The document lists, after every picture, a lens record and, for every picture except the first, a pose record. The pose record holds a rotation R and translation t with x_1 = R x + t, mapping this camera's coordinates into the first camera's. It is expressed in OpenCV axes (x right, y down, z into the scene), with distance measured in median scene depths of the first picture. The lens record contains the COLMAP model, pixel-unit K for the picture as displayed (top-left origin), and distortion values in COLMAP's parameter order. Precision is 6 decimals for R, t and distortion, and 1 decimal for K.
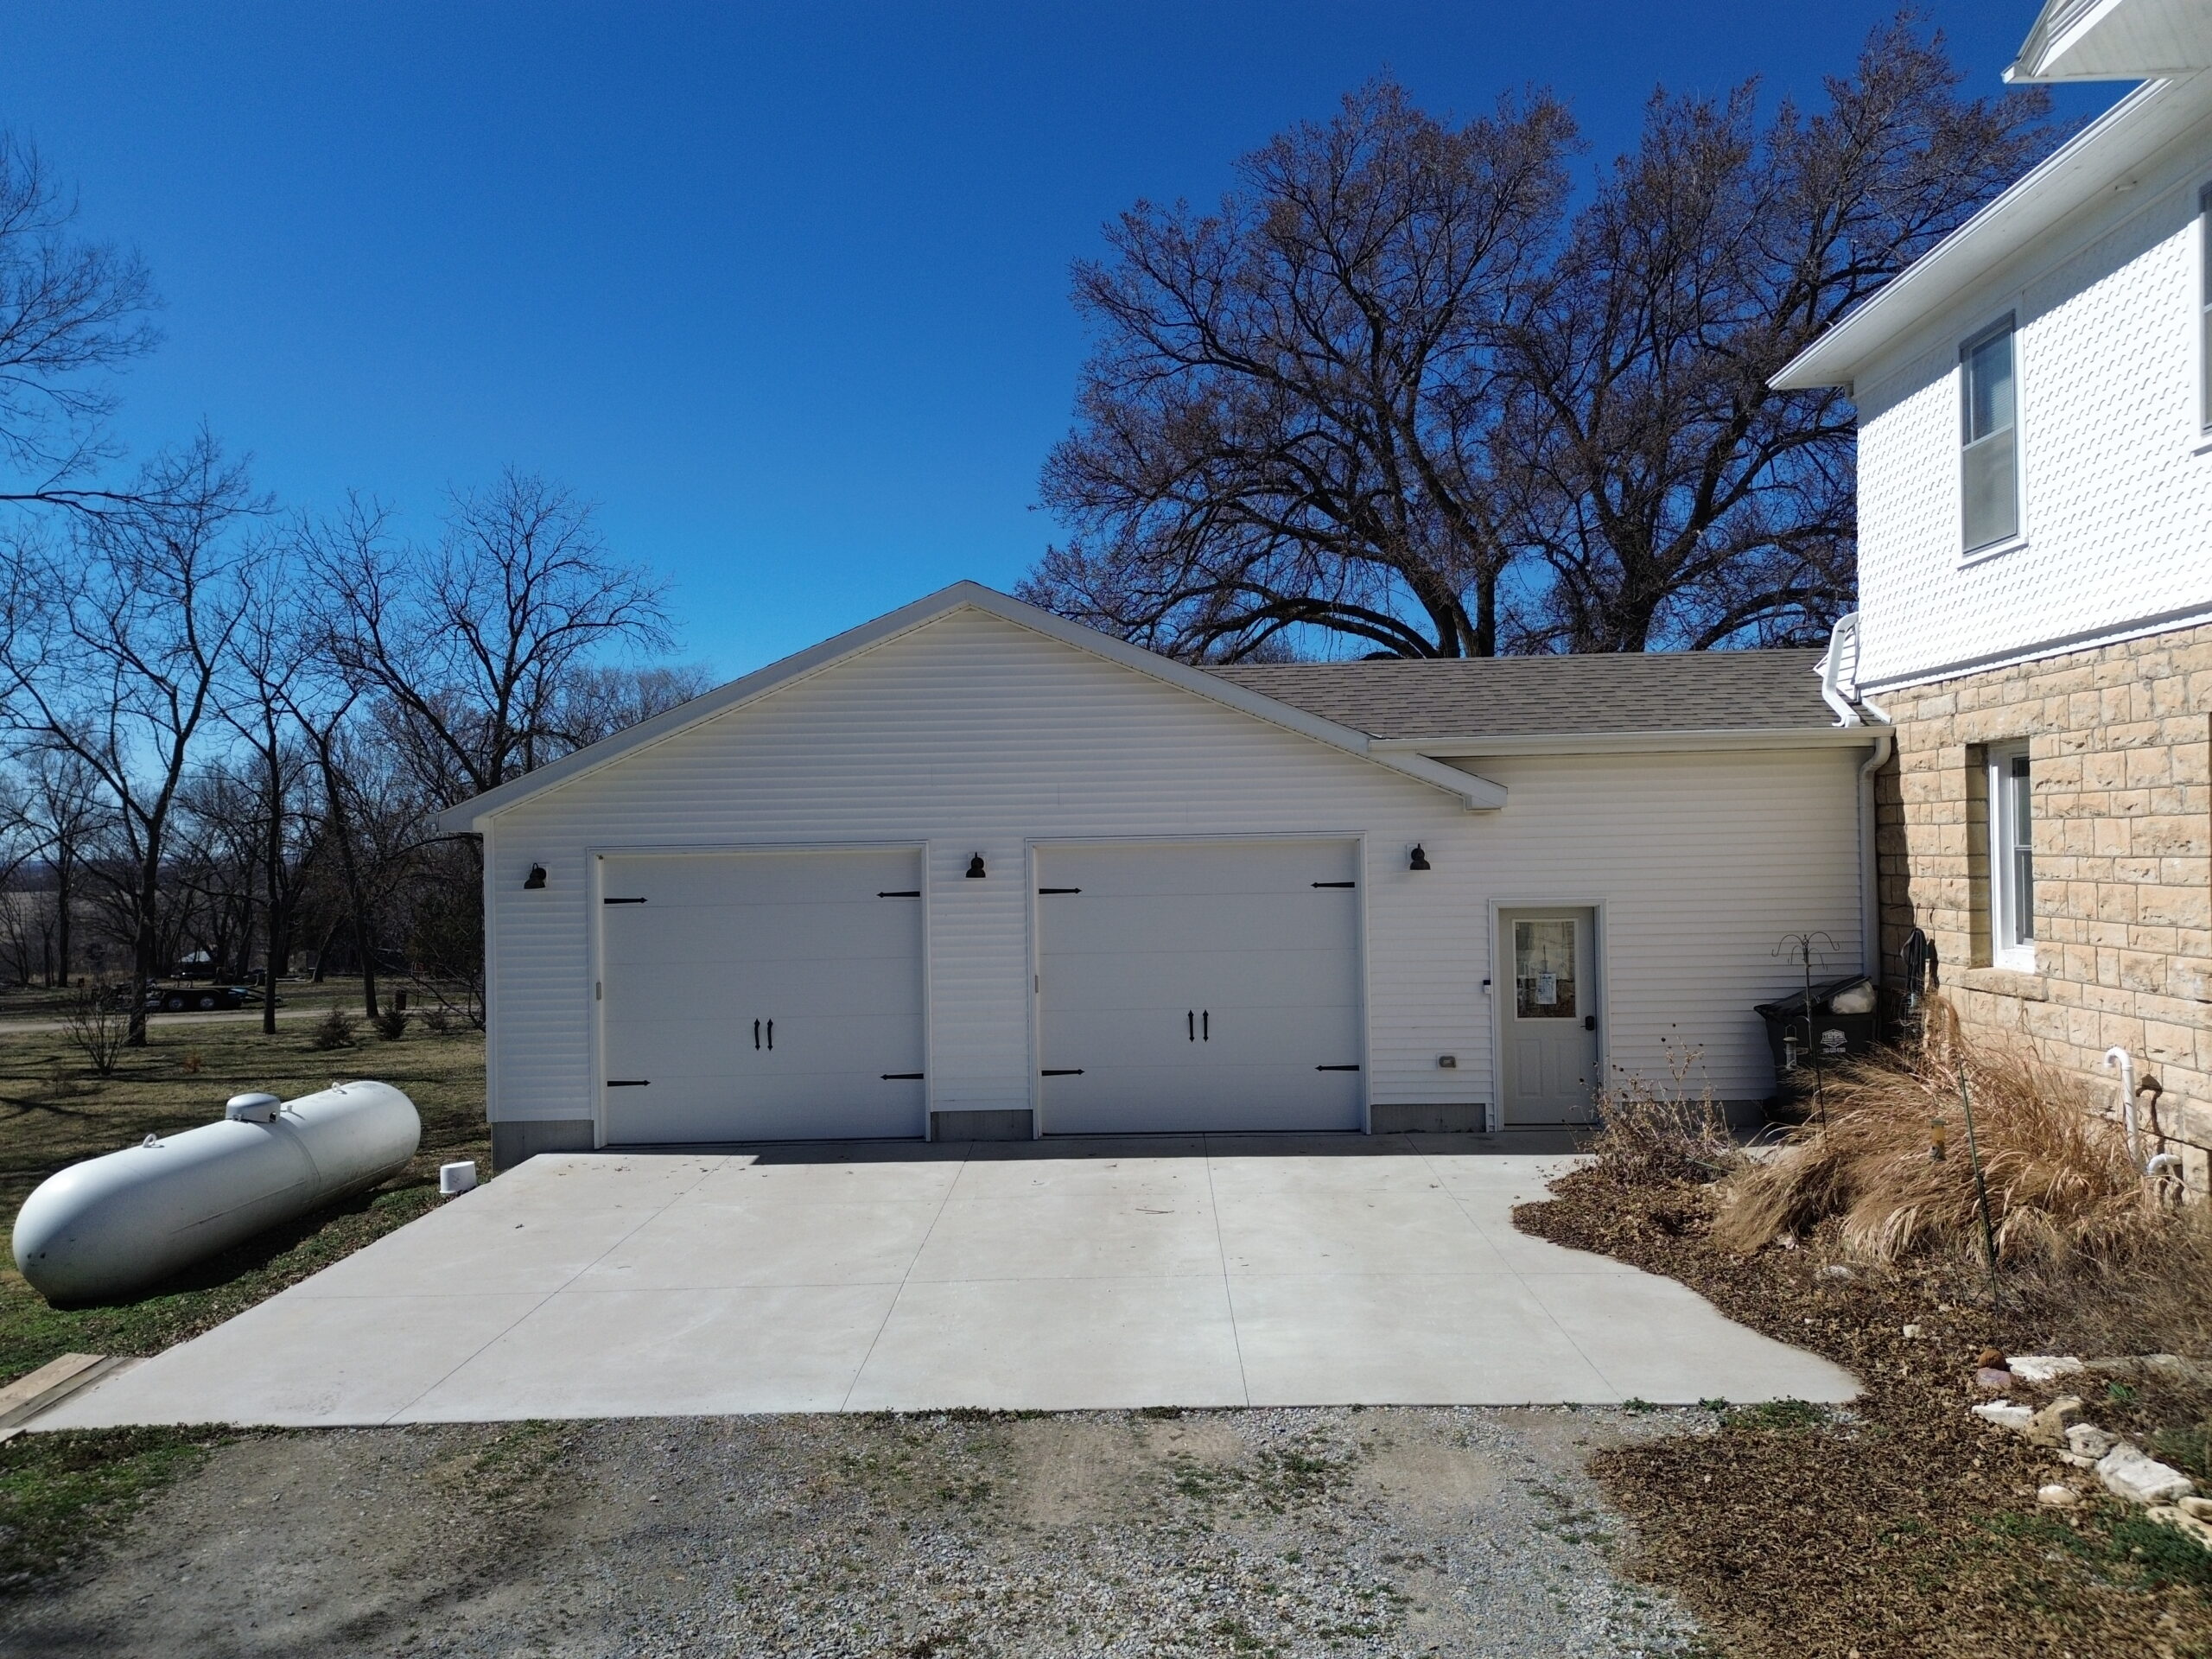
lens RADIAL K [[1589.6, 0, 1146.5], [0, 1589.6, 809.3], [0, 0, 1]] dist [0.114352, 0.000730]
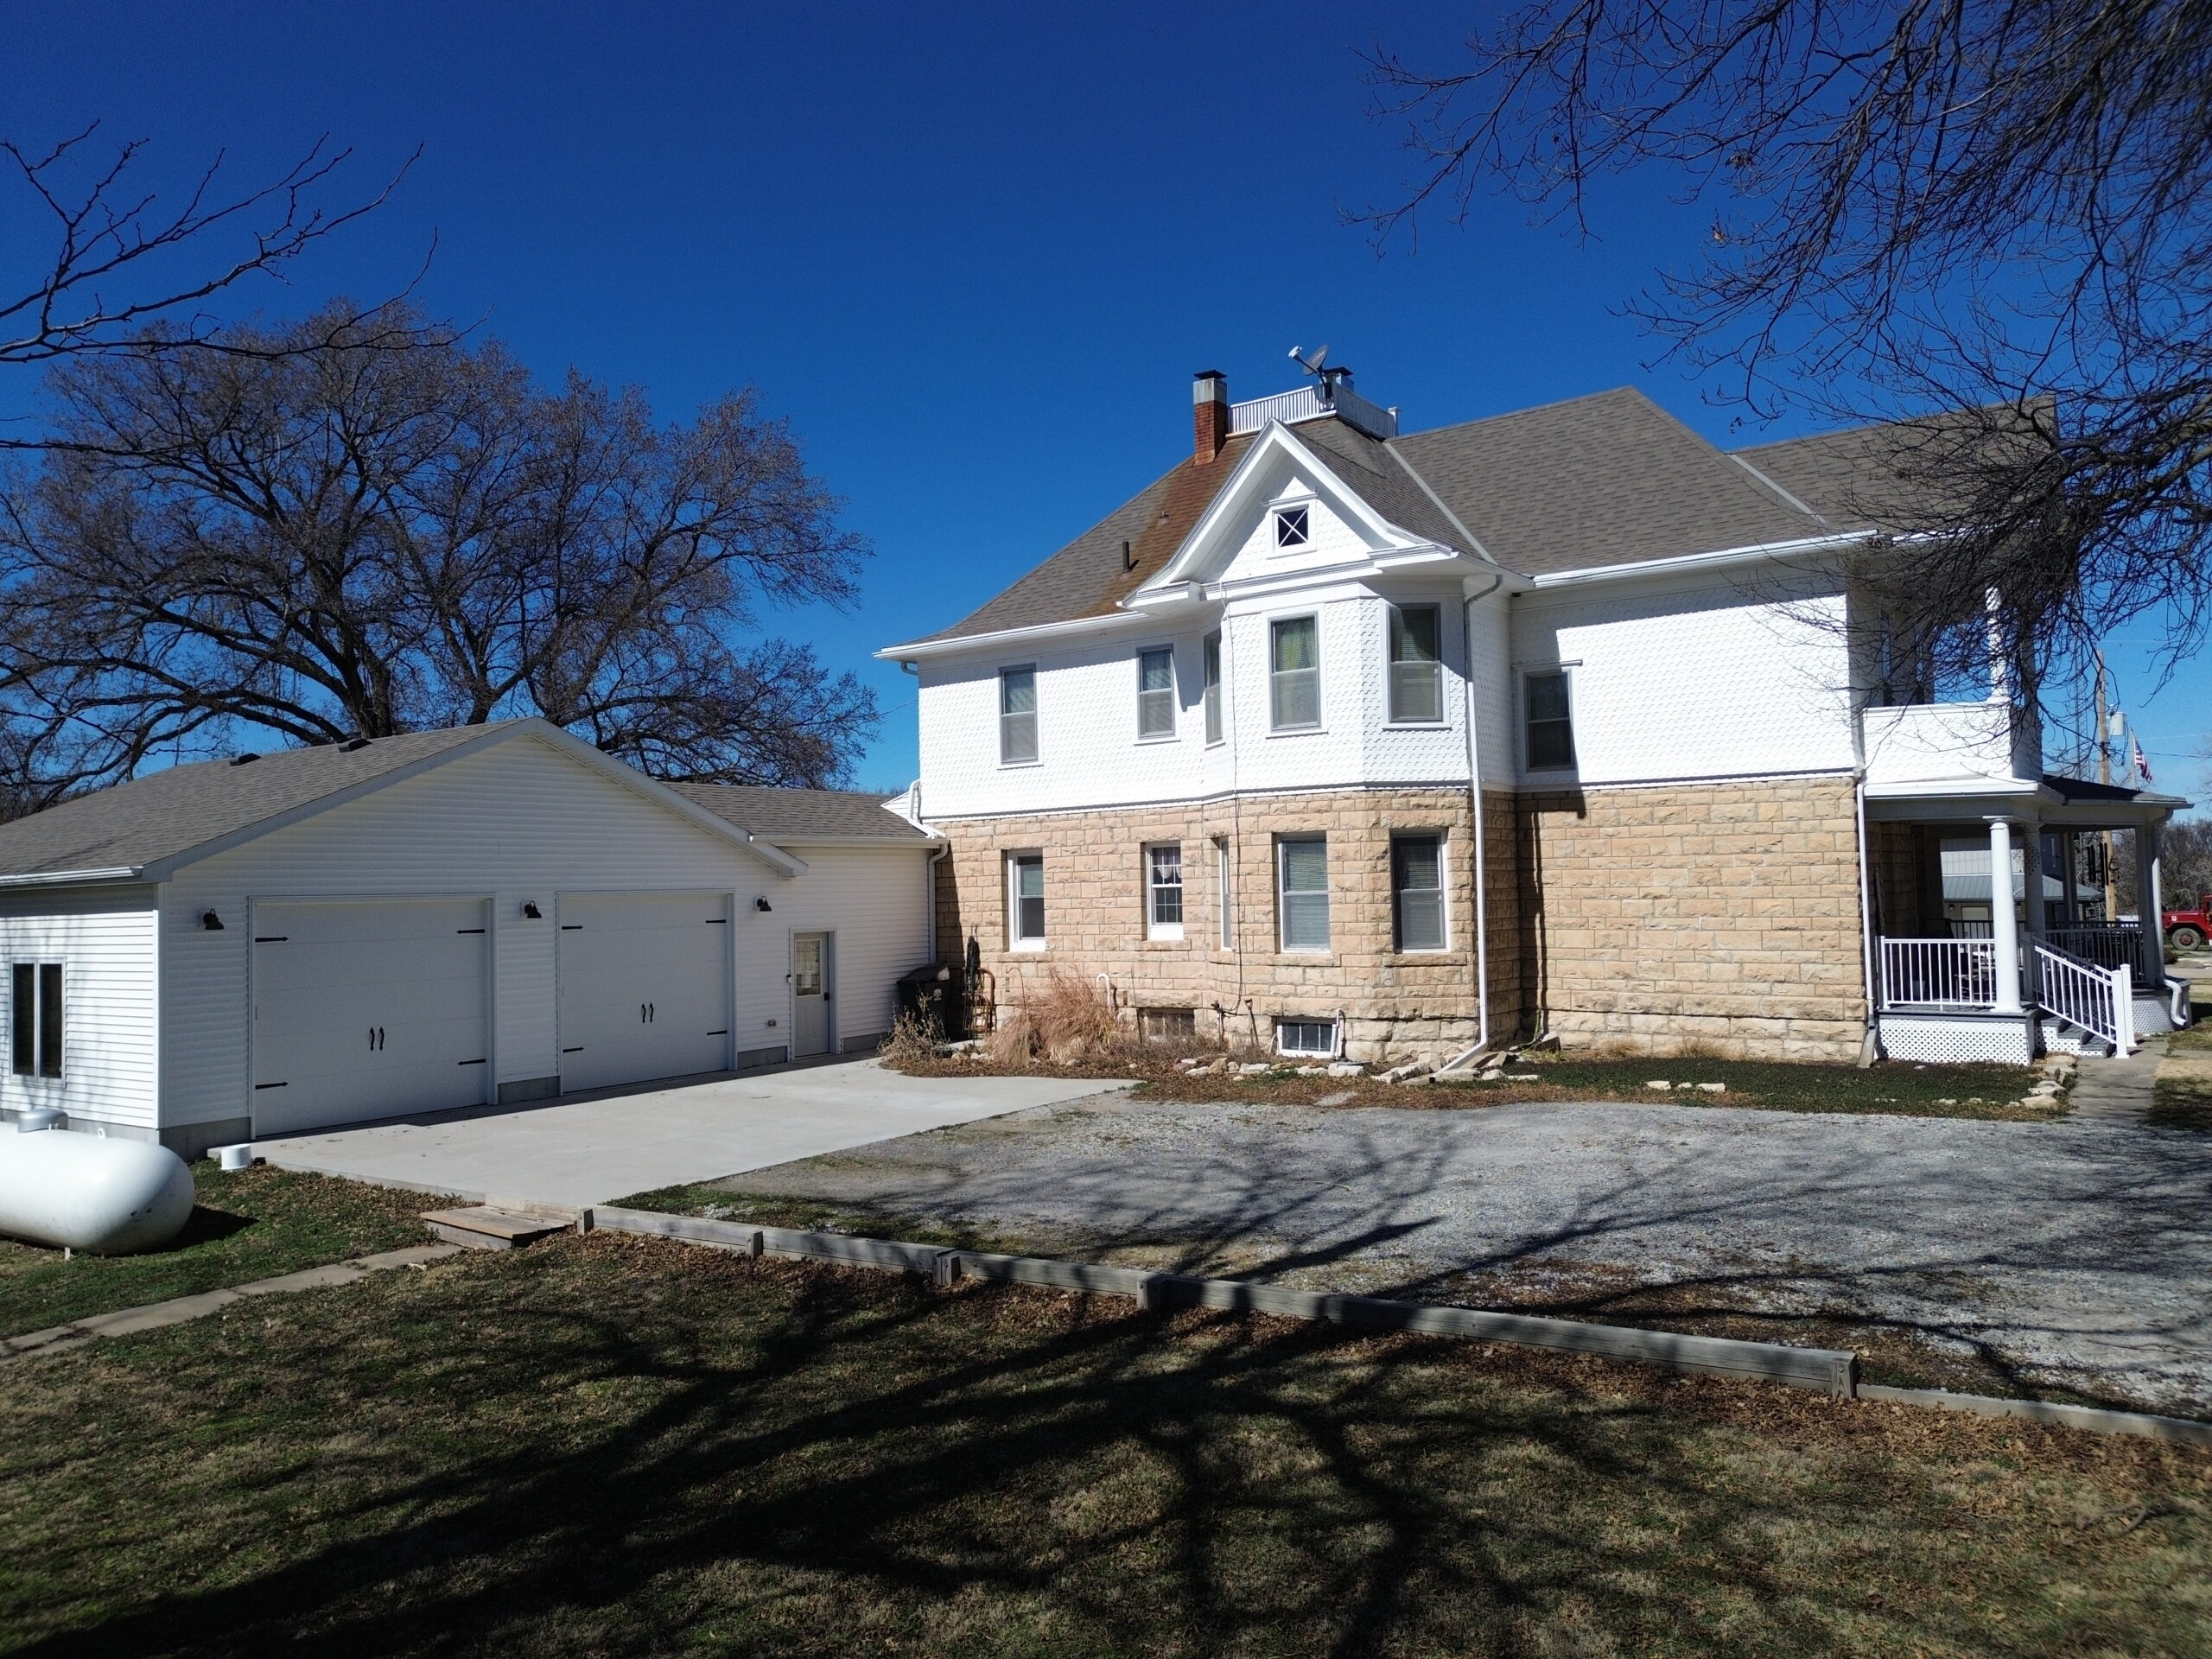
lens RADIAL K [[1547.3, 0, 1085.8], [0, 1547.3, 829.7], [0, 0, 1]] dist [0.106172, -0.000200]
pose [[0.566480, 0.041525, 0.823029, -1.002638], [-0.003967, 0.998855, -0.047665, 0.027955], [-0.824066, 0.023736, 0.565996, -0.230902]]
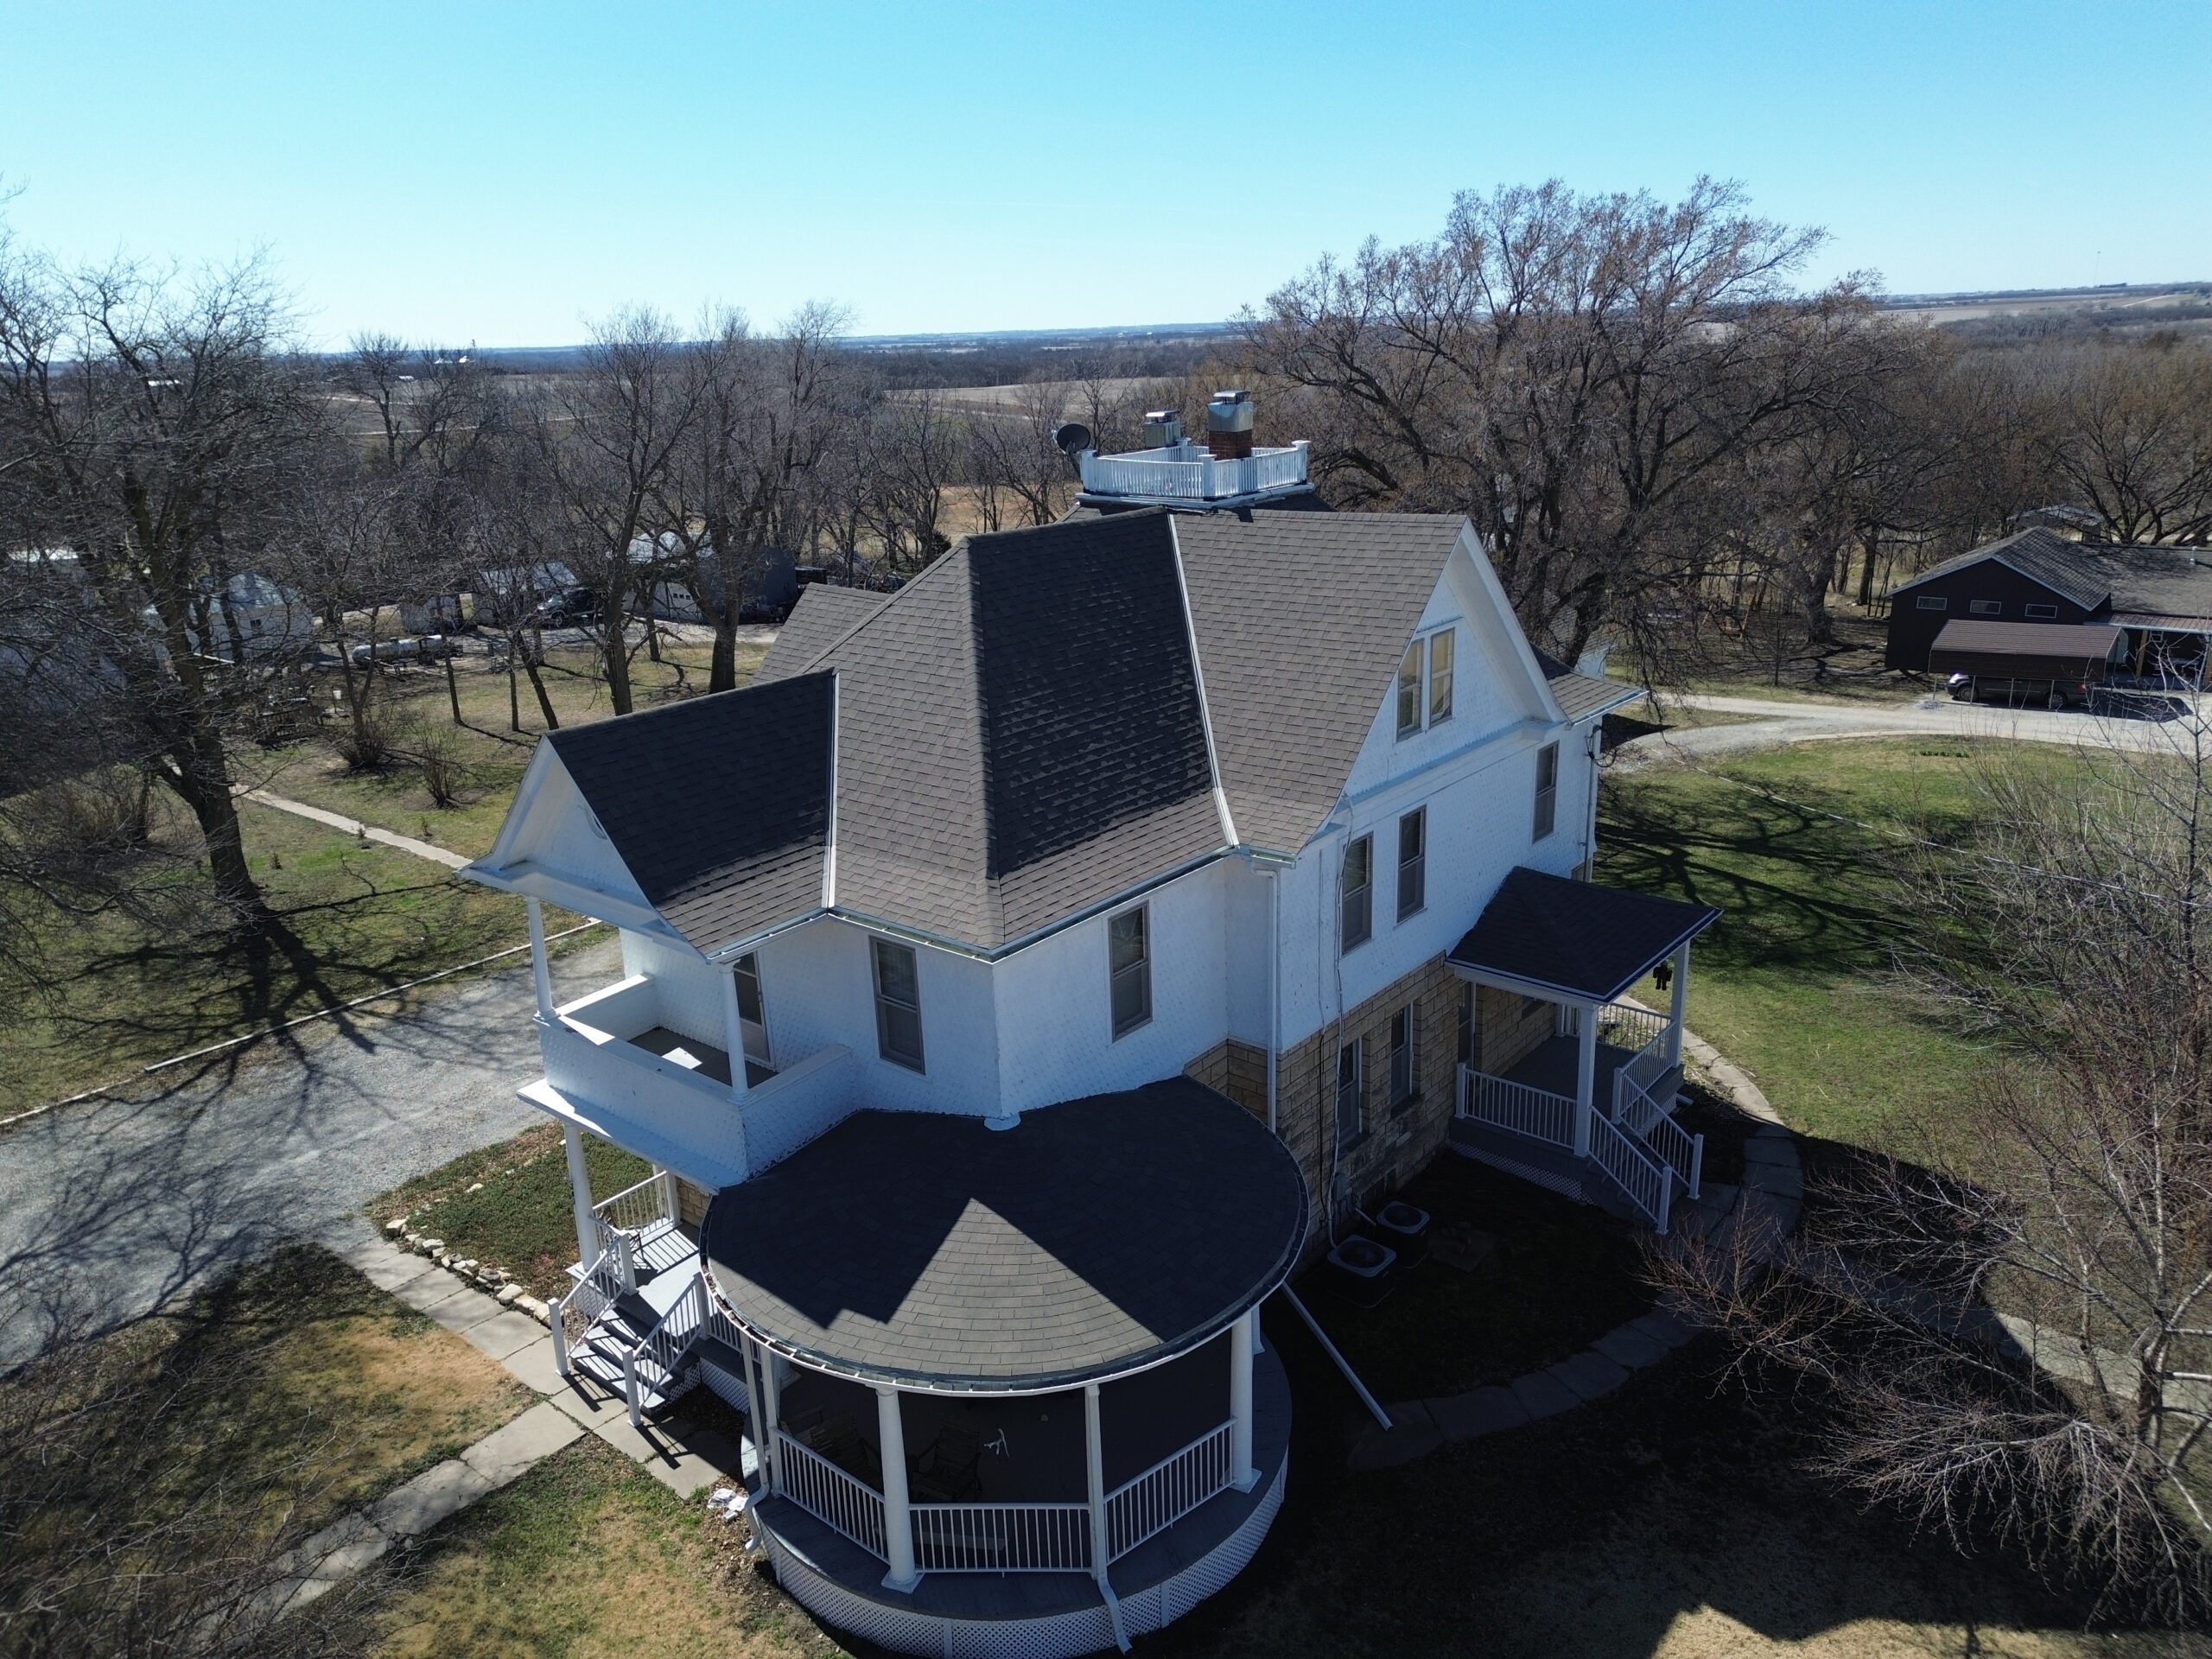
lens RADIAL K [[1547.3, 0, 1085.8], [0, 1547.3, 829.7], [0, 0, 1]] dist [0.106172, -0.000200]
pose [[0.778988, 0.181673, -0.600144, 1.873586], [0.036365, 0.942408, 0.332484, -0.799525], [0.625984, -0.280825, 0.727517, -0.808422]]
